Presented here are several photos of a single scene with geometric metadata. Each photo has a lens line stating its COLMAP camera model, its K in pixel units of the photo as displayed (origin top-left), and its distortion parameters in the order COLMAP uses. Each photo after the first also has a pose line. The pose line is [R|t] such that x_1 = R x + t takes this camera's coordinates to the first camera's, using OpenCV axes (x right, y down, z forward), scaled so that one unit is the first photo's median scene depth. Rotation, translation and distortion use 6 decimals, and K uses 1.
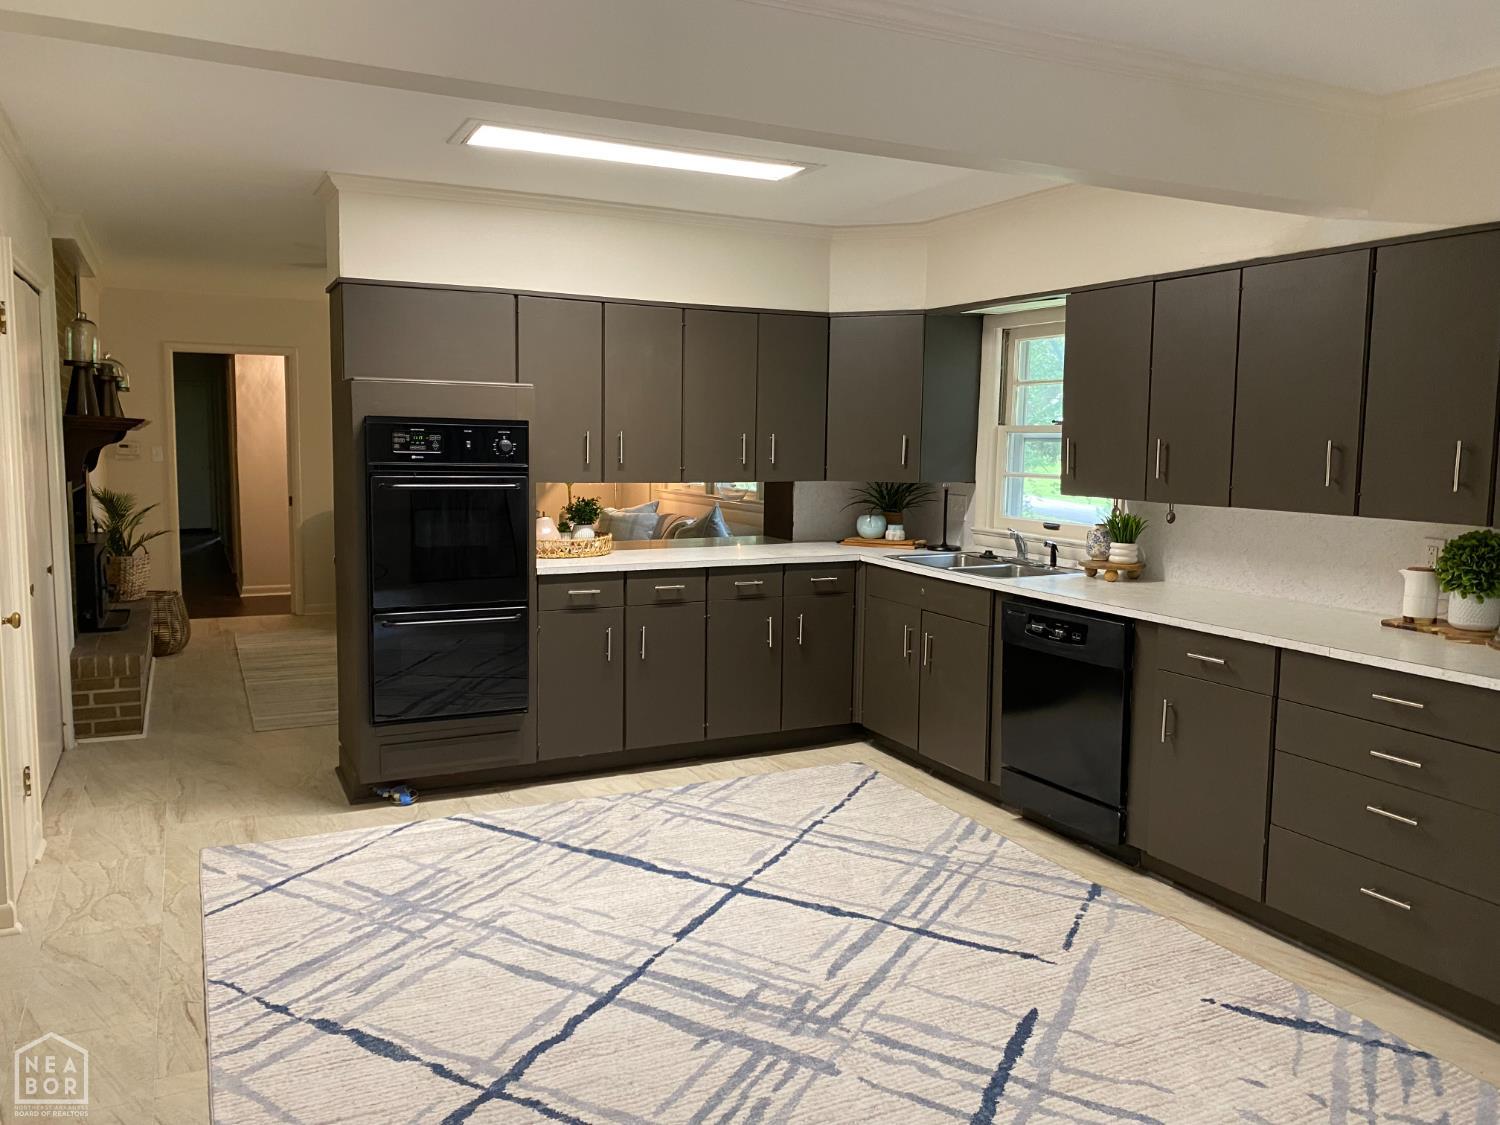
lens RADIAL K [[1156.9, 0, 739.4], [0, 1156.9, 552.6], [0, 0, 1]] dist [0.060633, -0.082492]
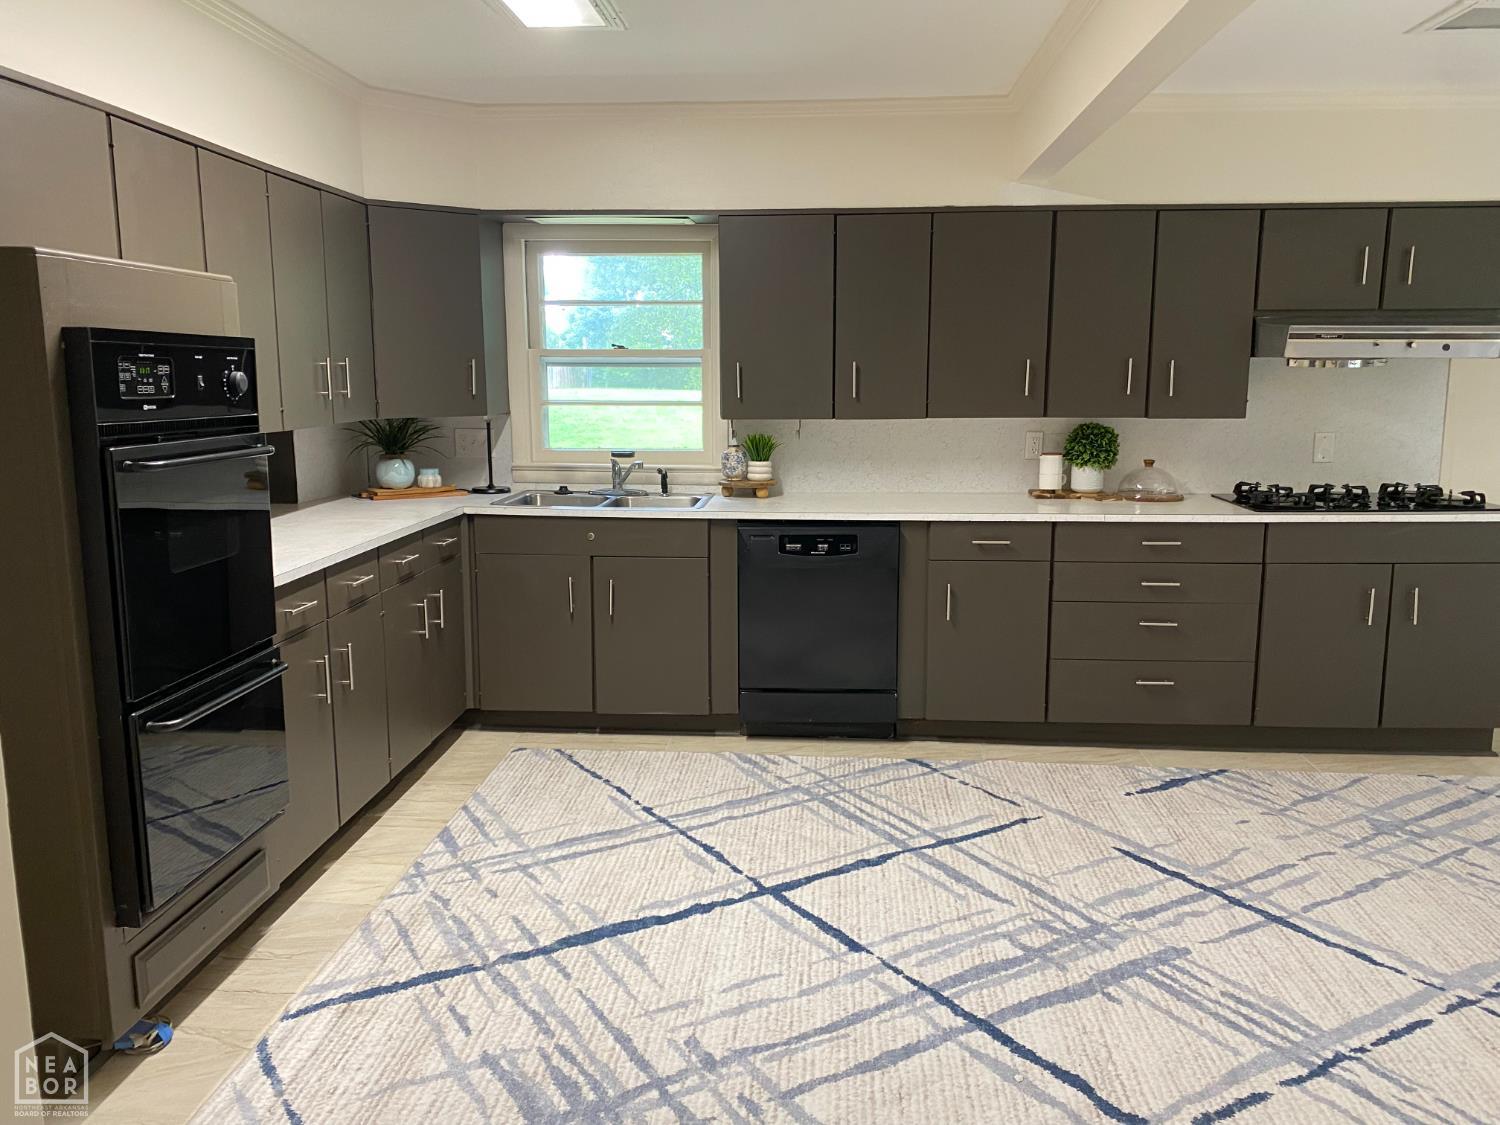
lens RADIAL K [[1156.9, 0, 751.4], [0, 1156.9, 554.0], [0, 0, 1]] dist [0.060633, -0.082492]
pose [[0.489361, -0.152927, 0.858568, -0.705342], [0.097291, 0.987932, 0.120516, -0.061879], [-0.866637, 0.024556, 0.498334, 0.572964]]
